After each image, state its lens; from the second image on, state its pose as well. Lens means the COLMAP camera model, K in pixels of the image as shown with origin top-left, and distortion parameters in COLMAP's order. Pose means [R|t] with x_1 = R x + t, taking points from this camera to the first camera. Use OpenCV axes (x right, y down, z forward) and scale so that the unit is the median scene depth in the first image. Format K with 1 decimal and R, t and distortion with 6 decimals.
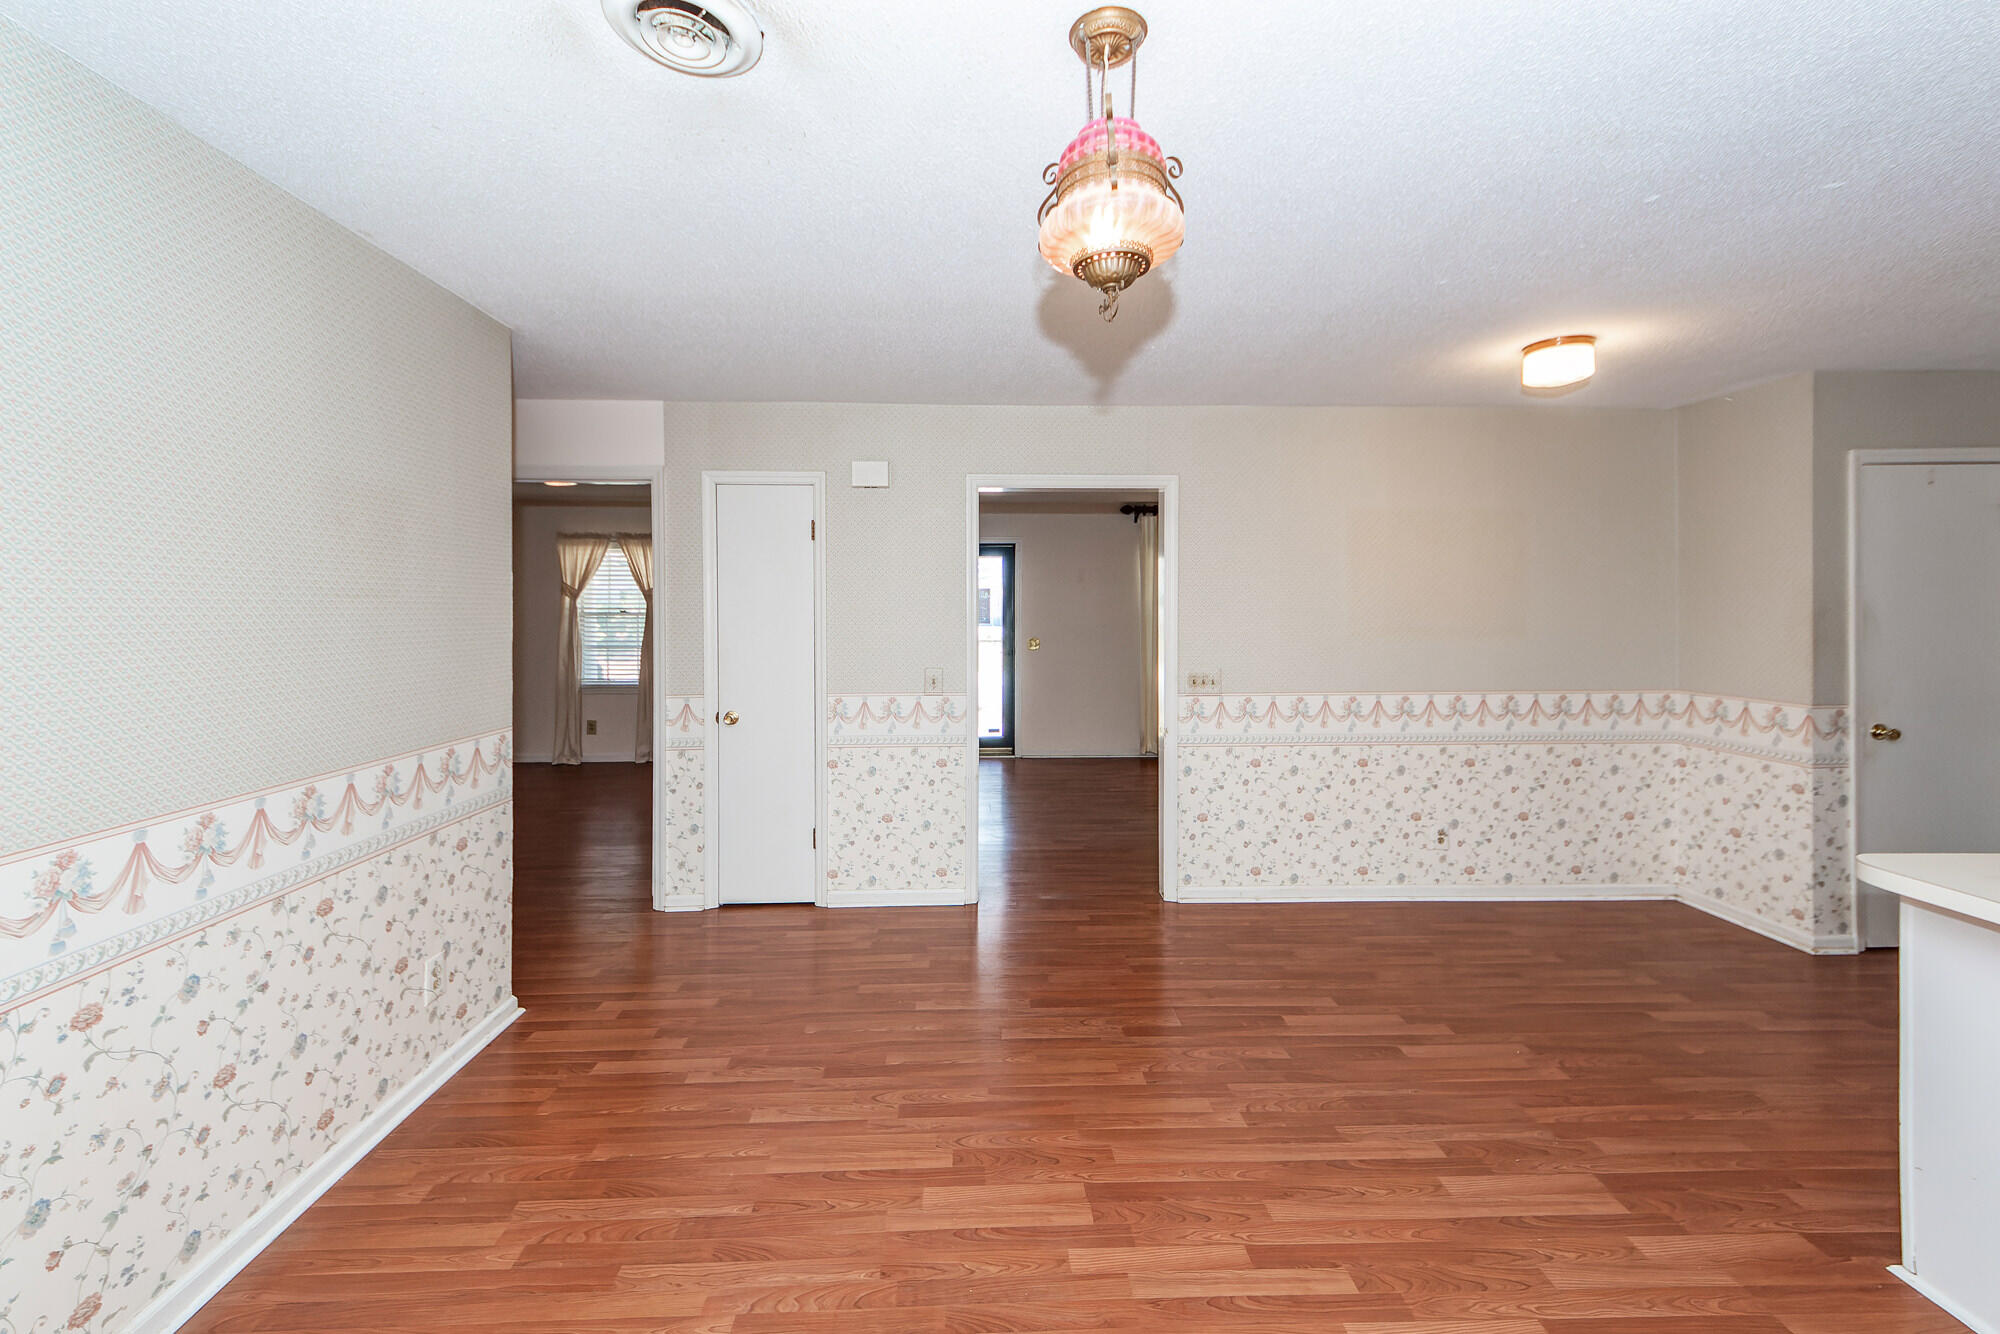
lens RADIAL K [[767.8, 0, 969.1], [0, 767.8, 606.8], [0, 0, 1]] dist [0.003258, -0.000052]
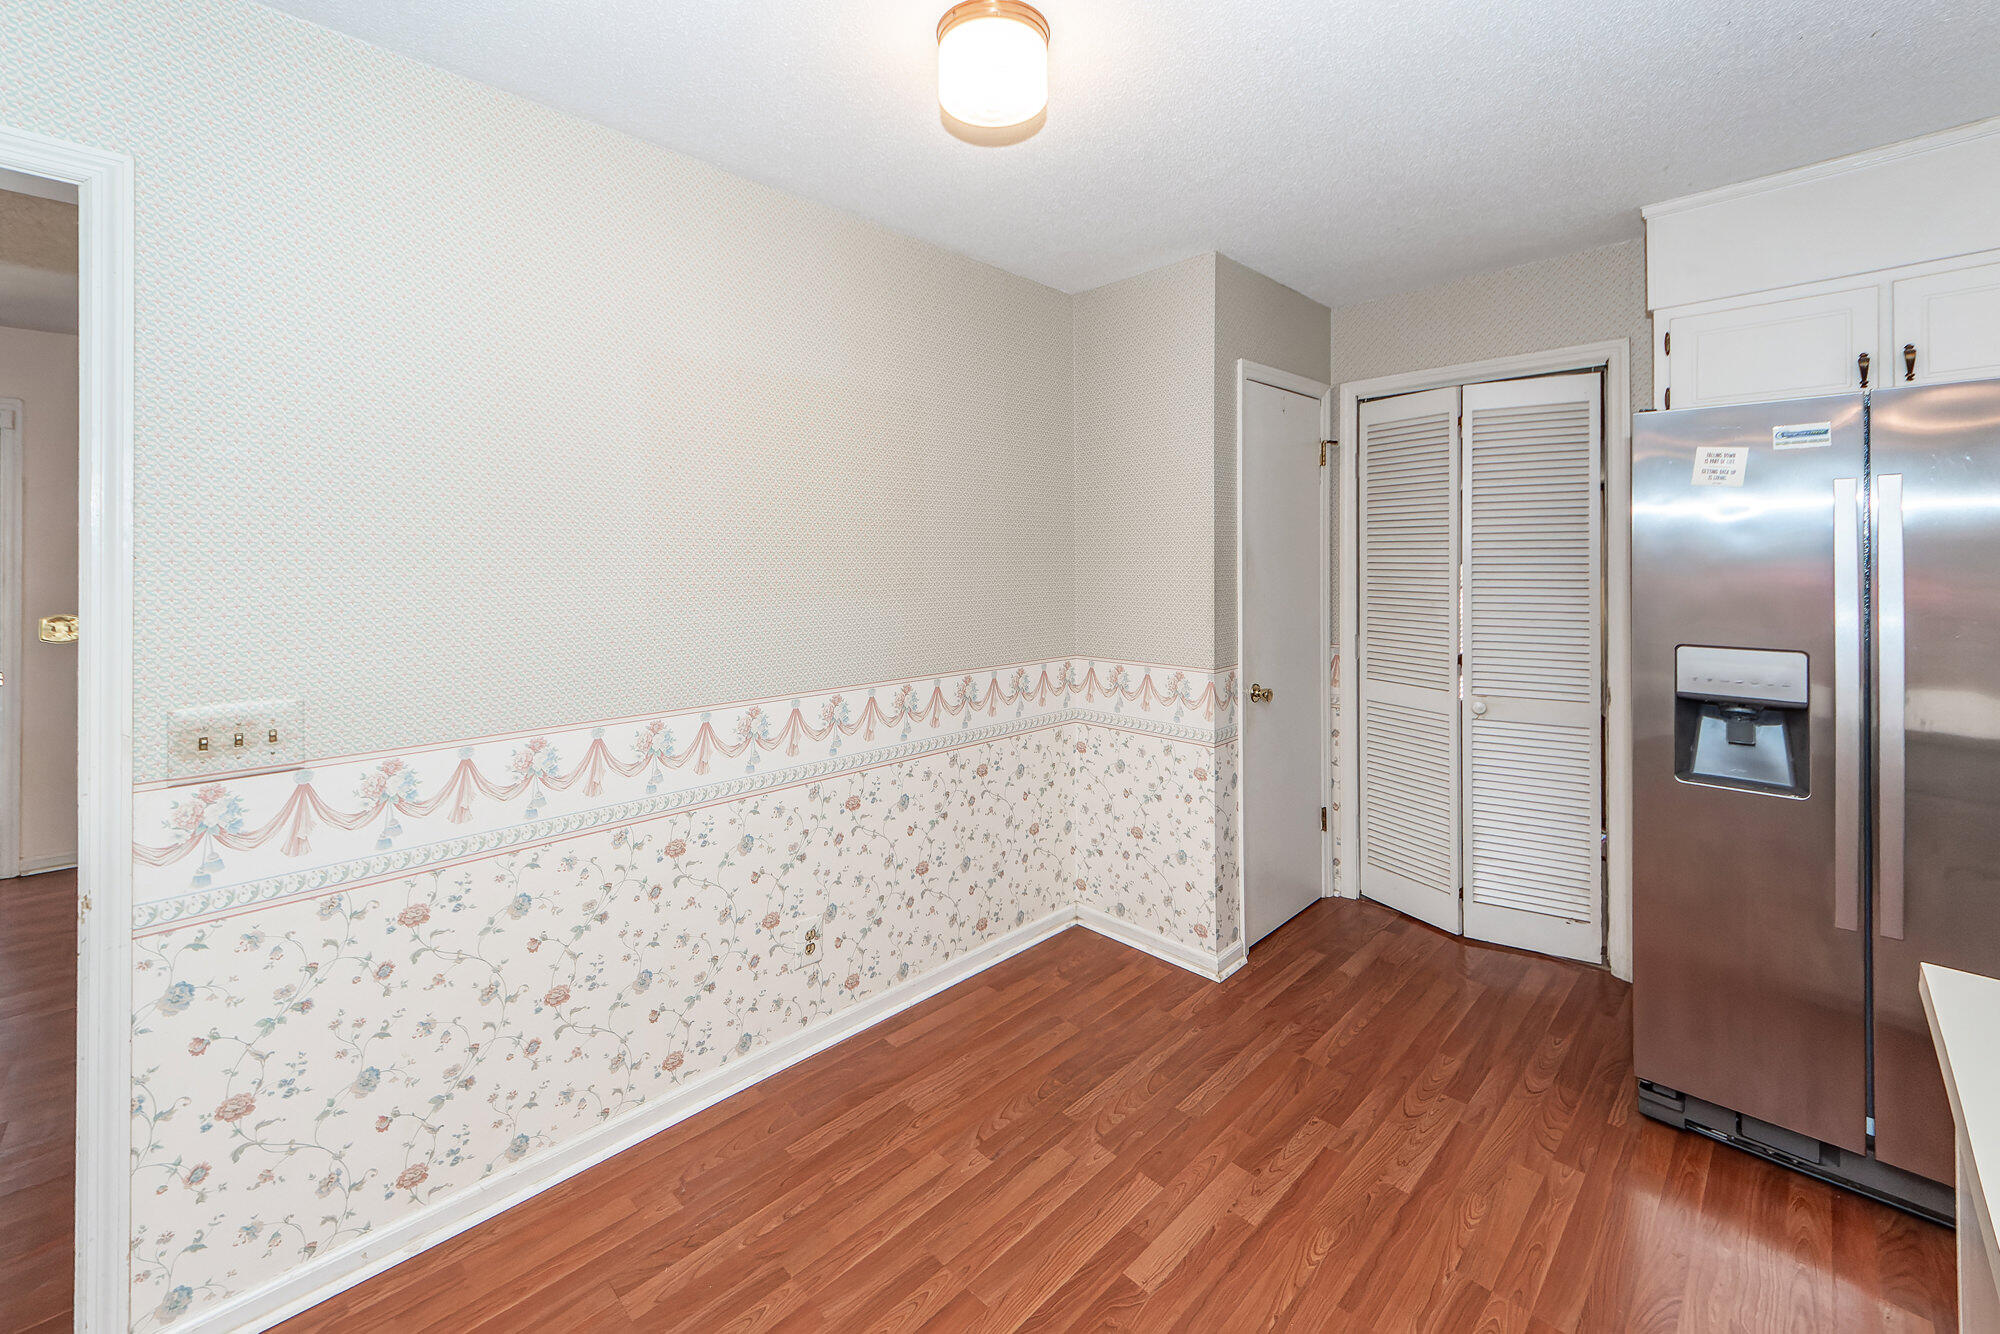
lens RADIAL K [[805.5, 0, 1005.7], [0, 805.5, 560.7], [0, 0, 1]] dist [0.010622, -0.006193]
pose [[0.722967, -0.000638, 0.690882, 0.336952], [0.004591, 0.999982, -0.003881, 0.015794], [-0.690867, 0.005978, 0.722957, 0.513059]]
